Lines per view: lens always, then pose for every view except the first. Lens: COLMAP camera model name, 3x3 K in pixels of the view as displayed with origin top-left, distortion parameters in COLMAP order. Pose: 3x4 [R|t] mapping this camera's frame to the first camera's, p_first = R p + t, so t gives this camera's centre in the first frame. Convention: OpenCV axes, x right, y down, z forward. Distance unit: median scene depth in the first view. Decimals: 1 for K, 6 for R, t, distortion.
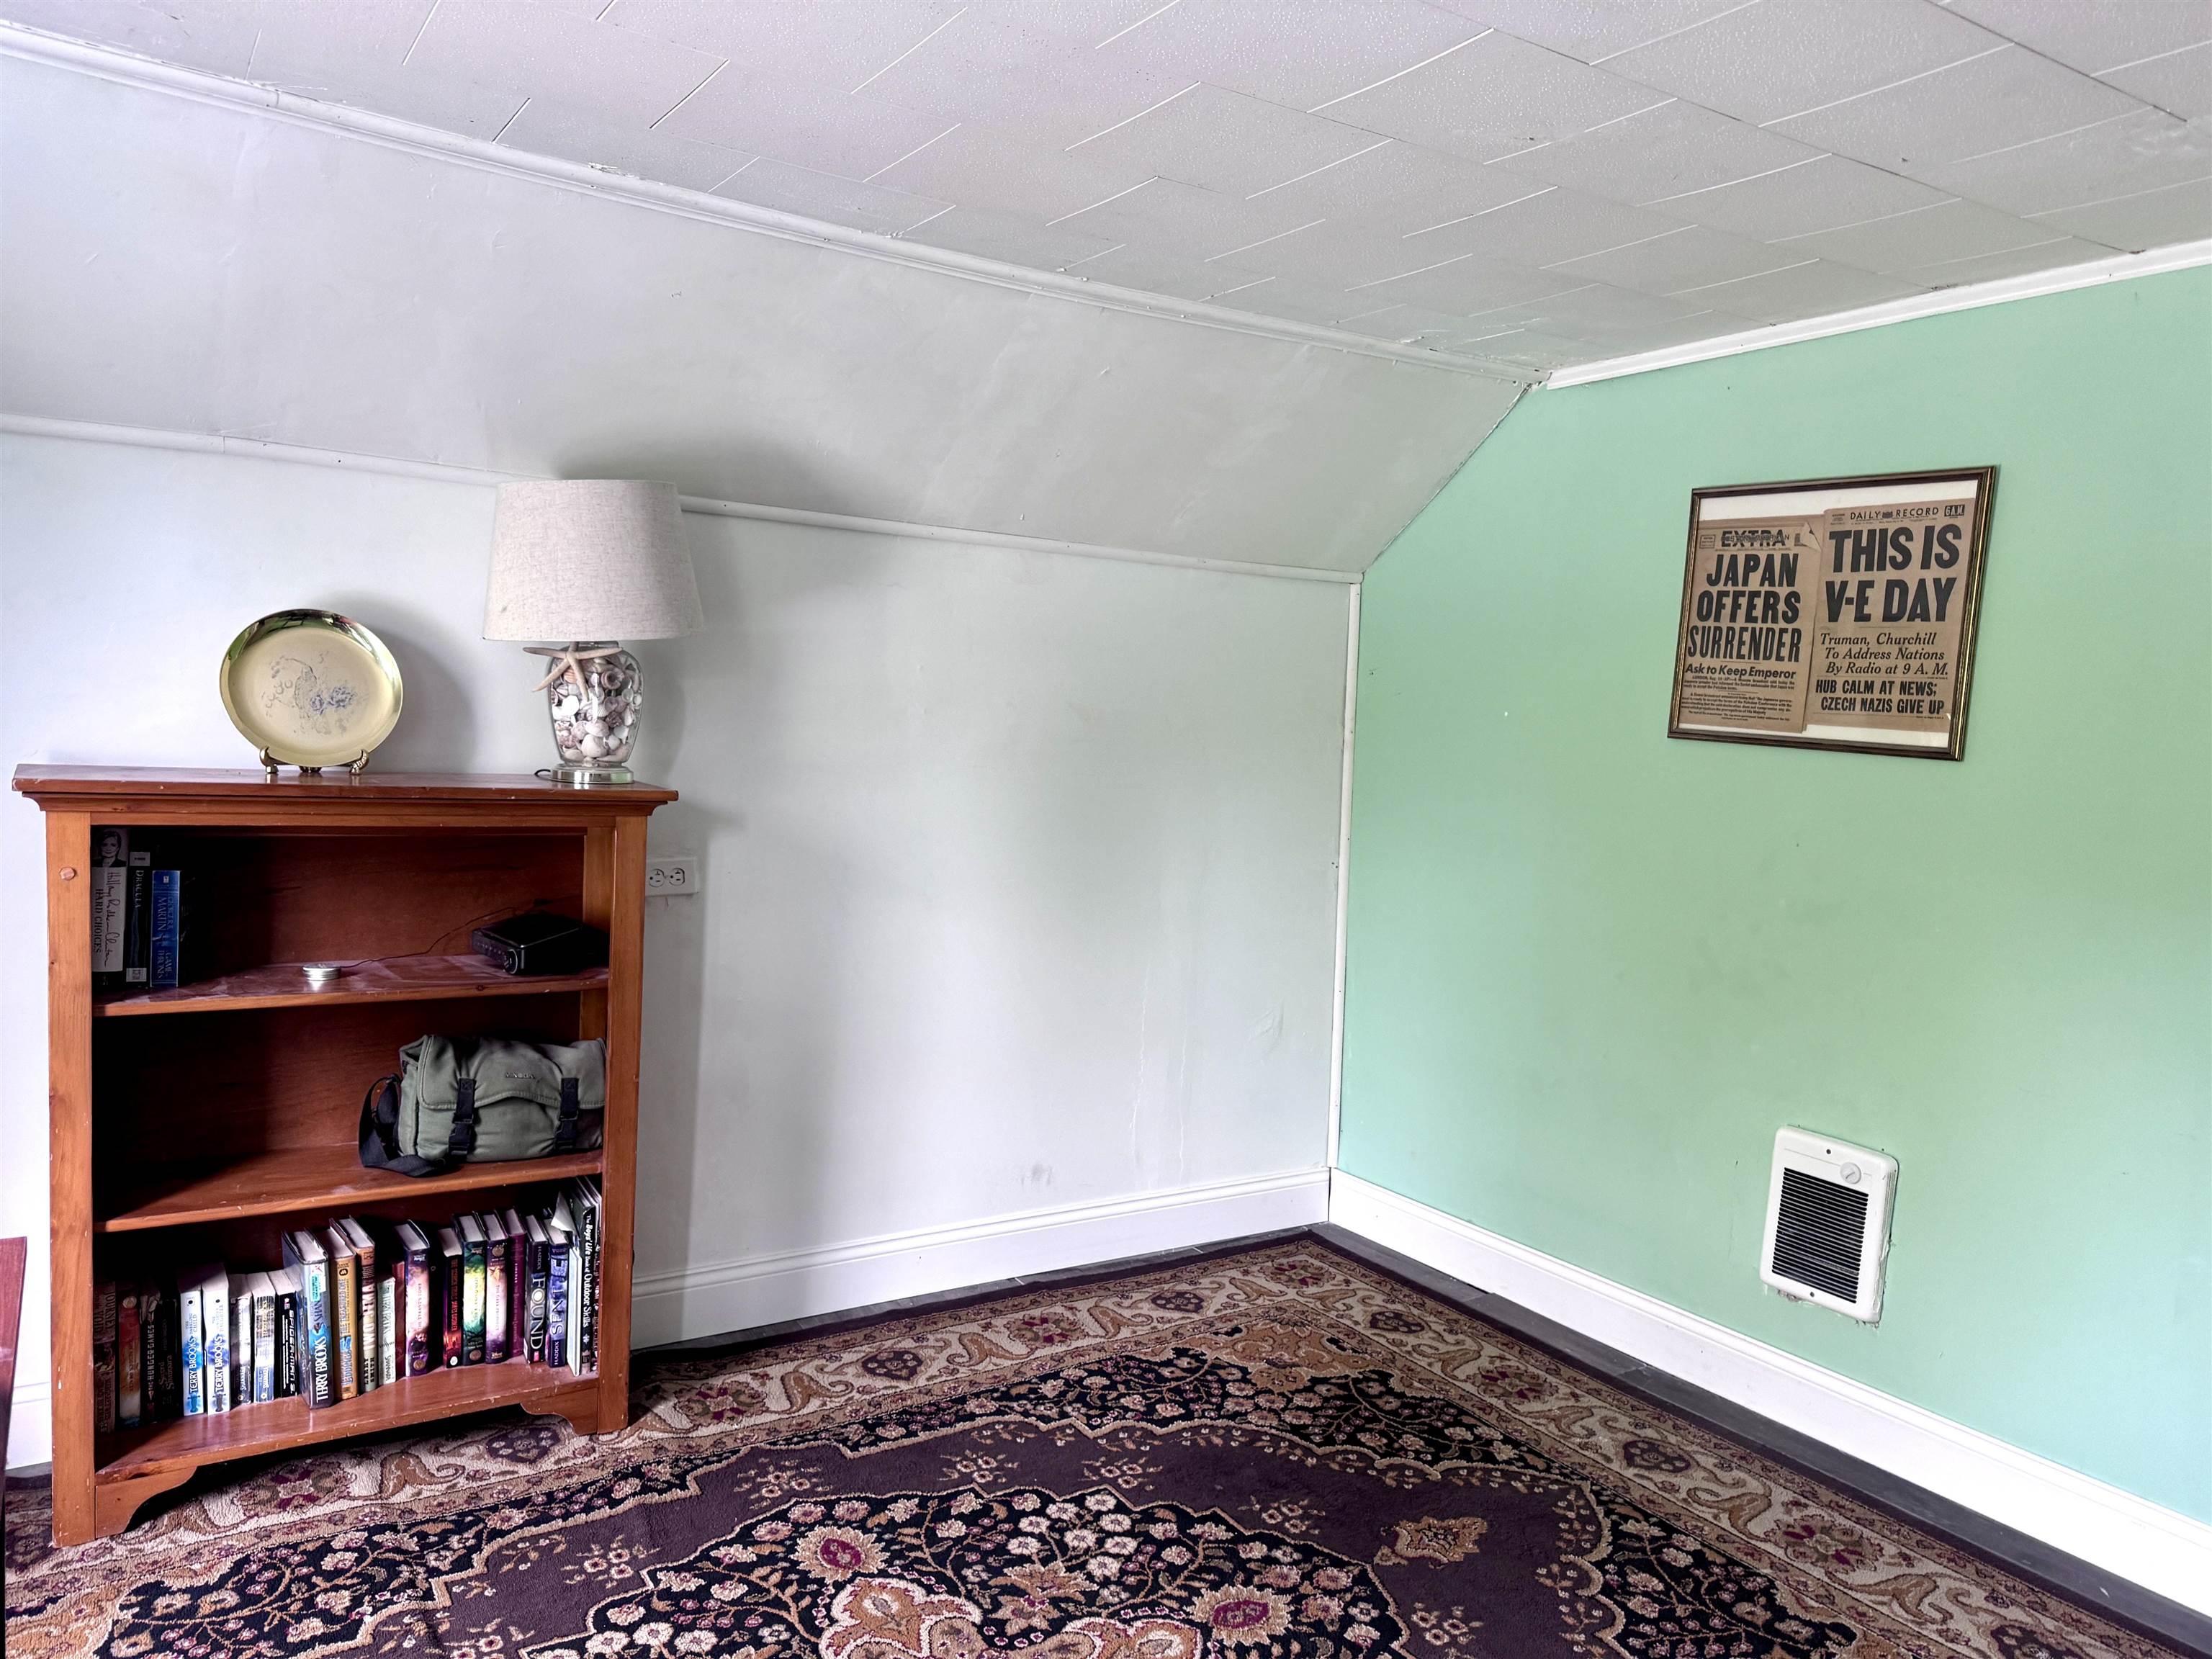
lens RADIAL K [[1561.0, 0, 1109.3], [0, 1561.0, 817.9], [0, 0, 1]] dist [0.010818, -0.016054]
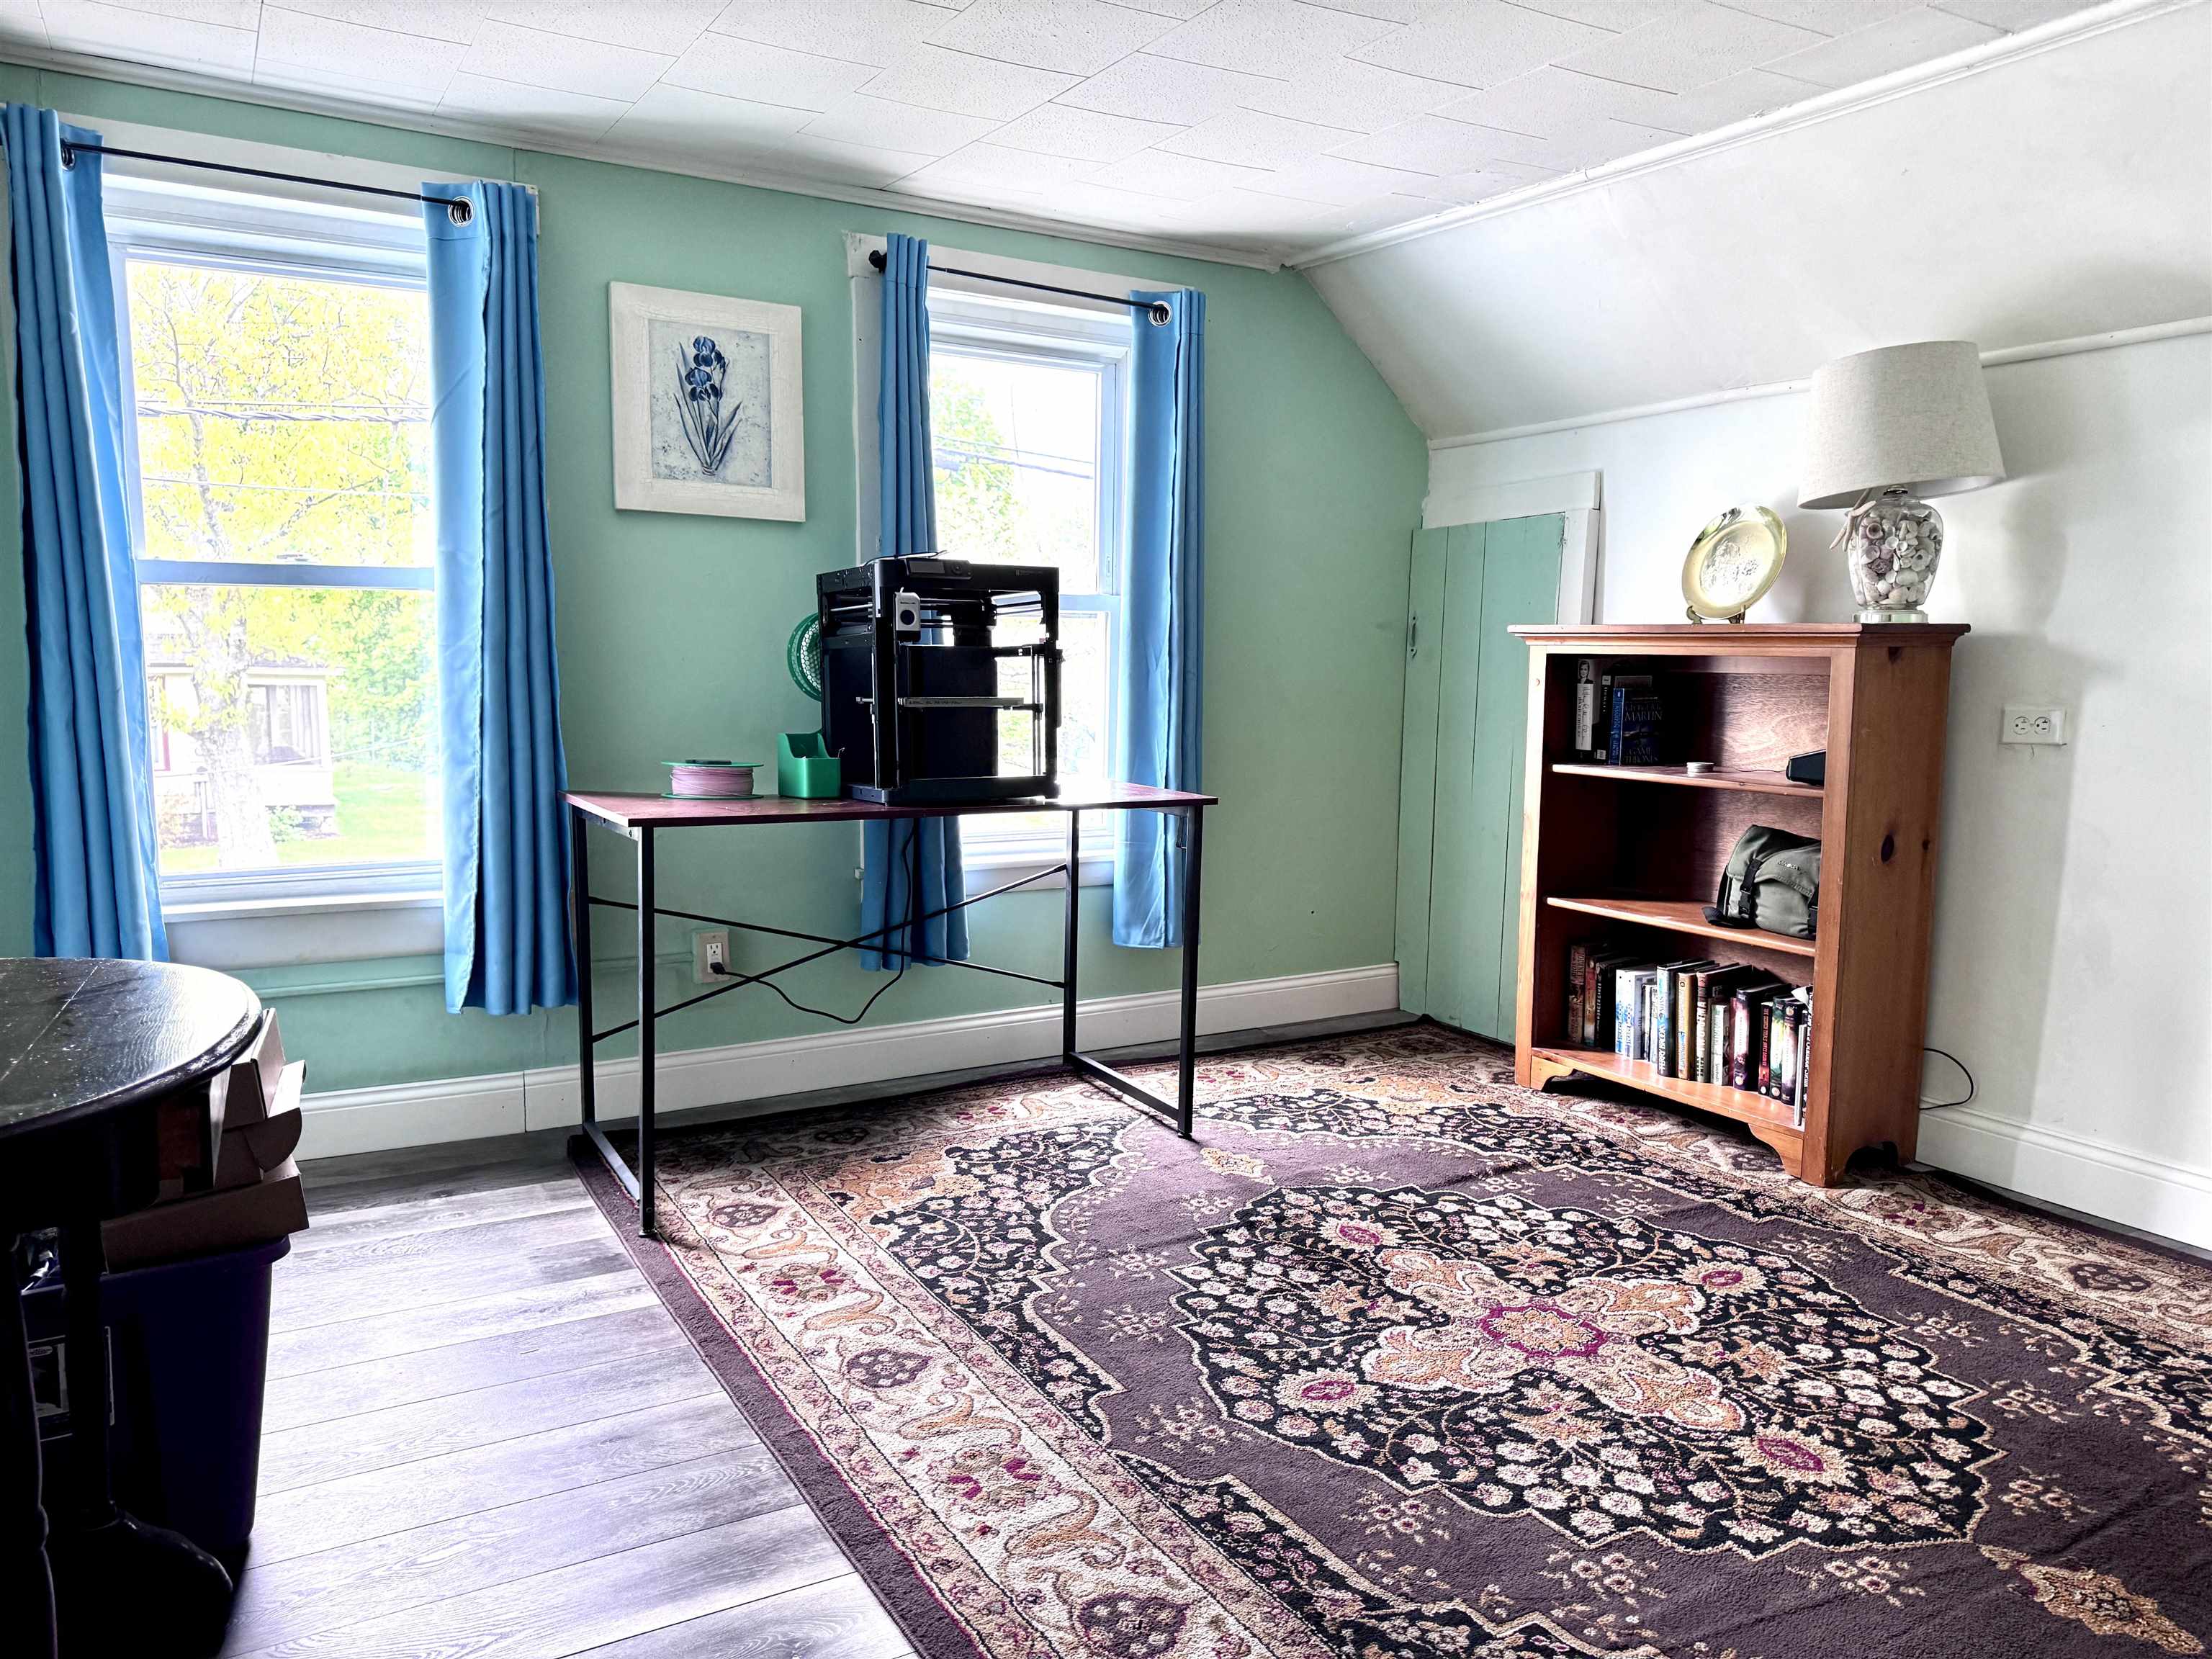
lens RADIAL K [[1561.0, 0, 1109.7], [0, 1561.0, 839.1], [0, 0, 1]] dist [0.010818, -0.016054]
pose [[-0.052521, 0.074252, -0.995855, 0.904026], [-0.080461, 0.993675, 0.078333, 0.094797], [0.995373, 0.084242, -0.046214, 0.548651]]
